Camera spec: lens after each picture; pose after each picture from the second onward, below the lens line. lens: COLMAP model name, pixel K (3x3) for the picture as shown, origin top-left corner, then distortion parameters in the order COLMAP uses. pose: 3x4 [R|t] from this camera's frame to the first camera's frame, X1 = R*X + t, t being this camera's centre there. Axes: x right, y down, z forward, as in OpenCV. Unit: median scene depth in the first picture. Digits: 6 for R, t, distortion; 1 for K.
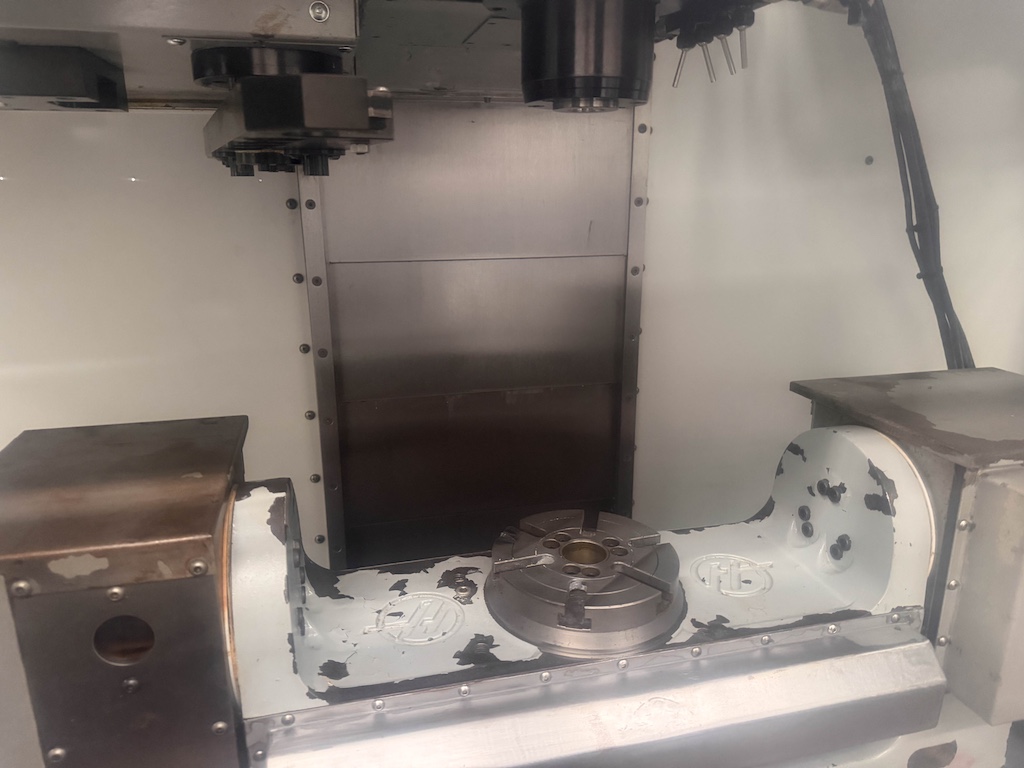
lens RADIAL K [[733.7, 0, 512.0], [0, 733.7, 384.0], [0, 0, 1]] dist [0.010493, -0.026096]
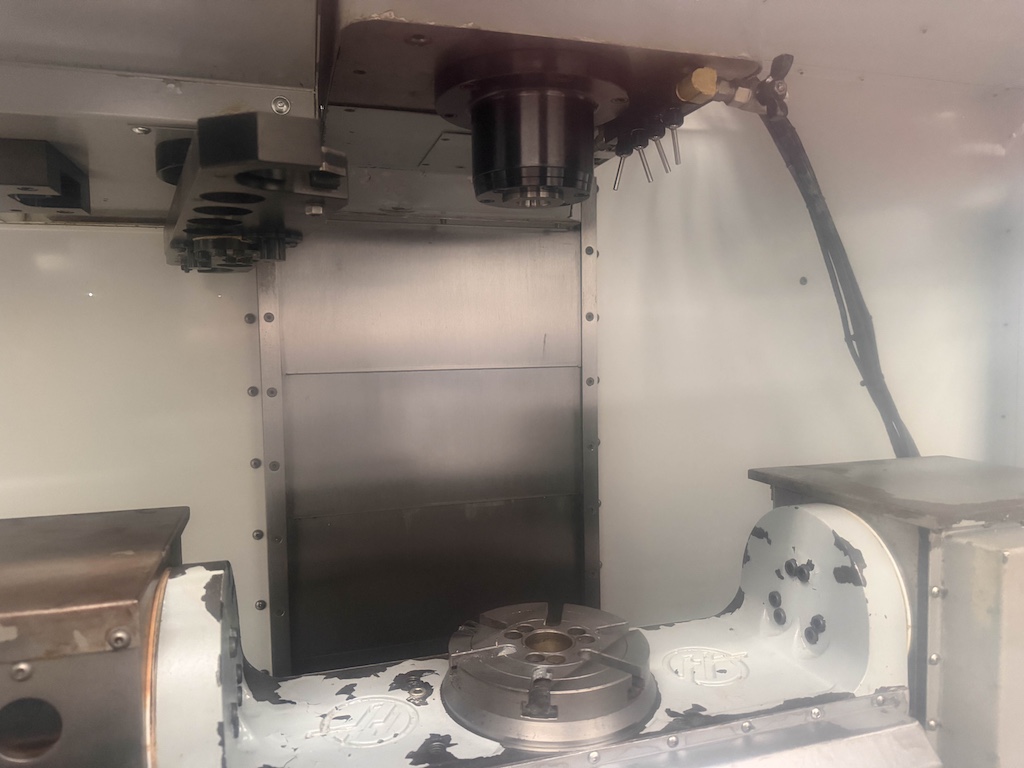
lens RADIAL K [[734.8, 0, 512.0], [0, 734.8, 384.0], [0, 0, 1]] dist [-0.002097, -0.004042]
pose [[0.998398, -0.016320, 0.054173, 0.007828], [0.027299, 0.977618, -0.208607, 0.108569], [-0.049556, 0.209752, 0.976498, 0.022410]]
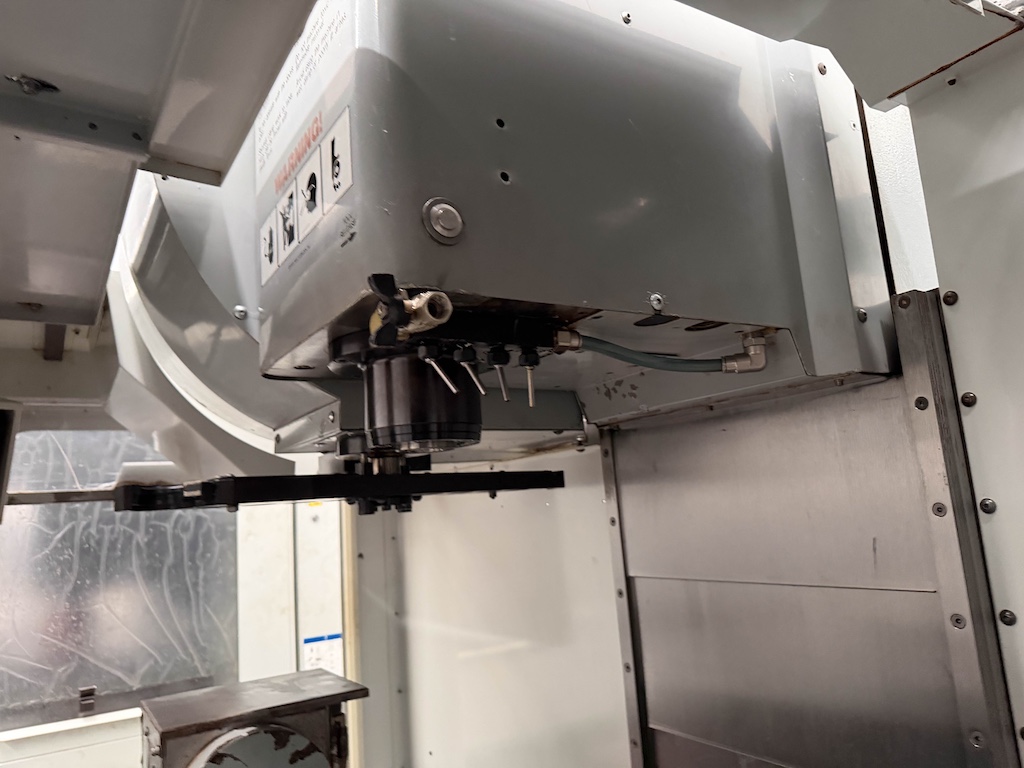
lens RADIAL K [[716.6, 0, 495.6], [0, 716.6, 399.3], [0, 0, 1]] dist [0.105540, -0.167127]
pose [[0.302438, -0.166279, -0.938553, 1.204404], [-0.186485, 0.955315, -0.229341, -0.219272], [0.934748, 0.244388, 0.257915, 0.814953]]
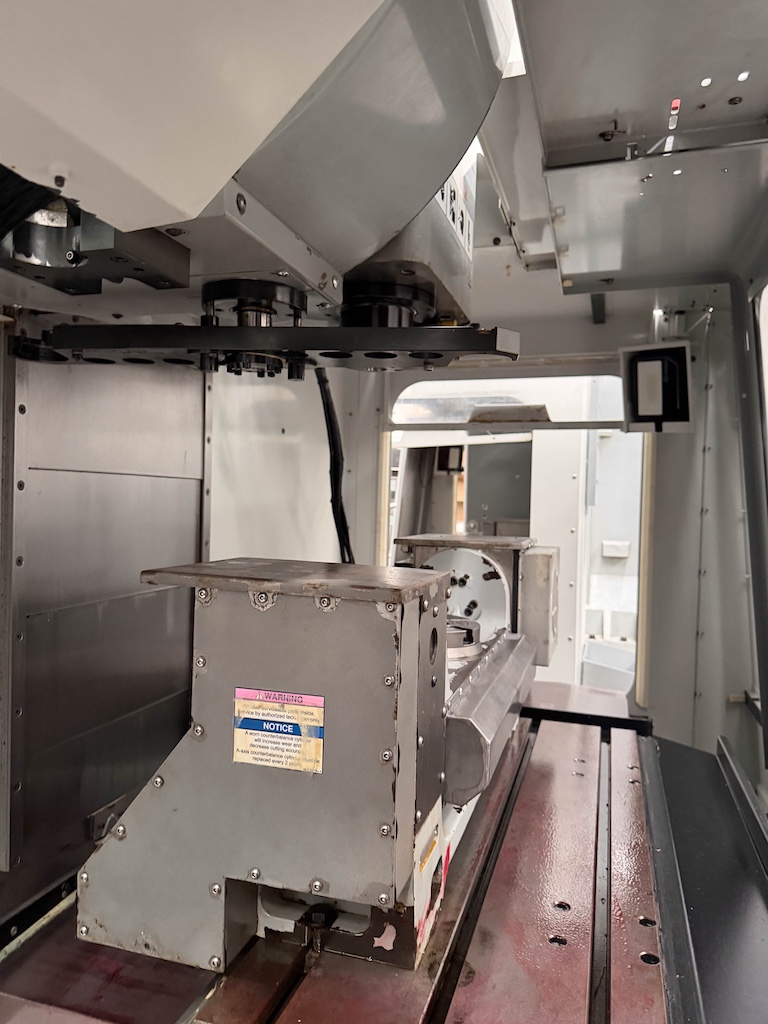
lens RADIAL K [[721.9, 0, 384.0], [0, 721.9, 512.0], [0, 0, 1]] dist [0.033583, -0.056681]
pose [[0.523523, 0.003124, 0.852006, -1.403126], [0.198774, 0.971950, -0.125703, 0.188362], [-0.828500, 0.235165, 0.508218, 0.193529]]
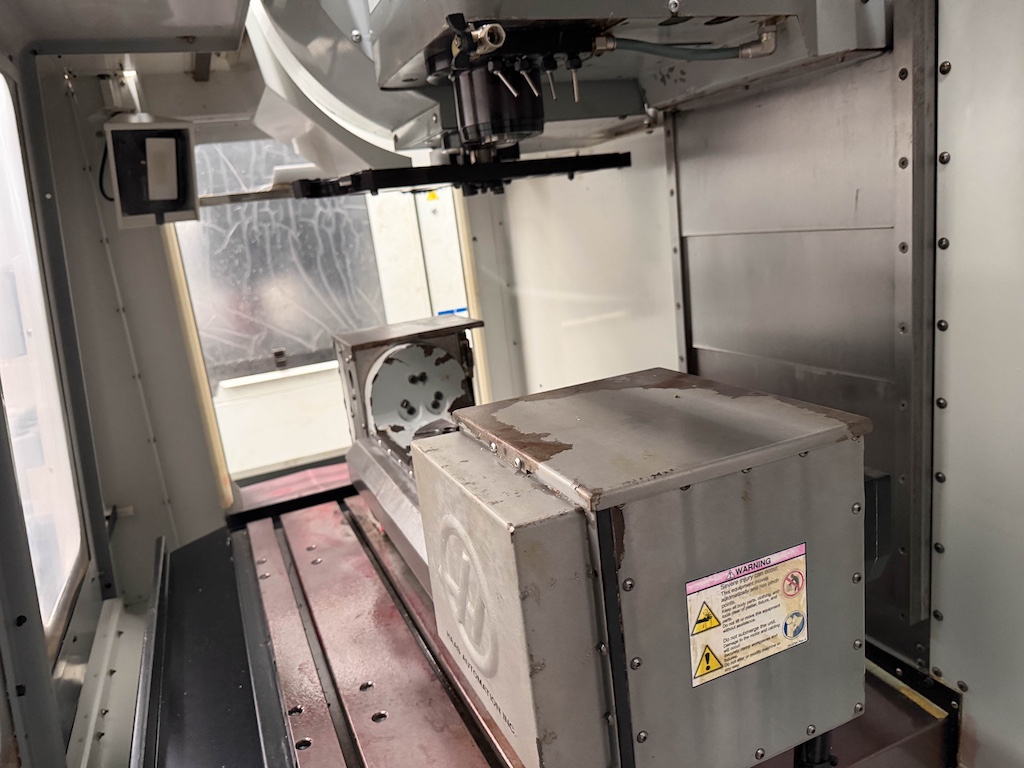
lens RADIAL K [[721.9, 0, 517.9], [0, 721.9, 390.1], [0, 0, 1]] dist [0.033583, -0.056681]
pose [[0.174032, 0.212313, -0.961580, 1.657514], [-0.145568, 0.971300, 0.188113, -0.165787], [0.973921, 0.107237, 0.199943, 0.801383]]
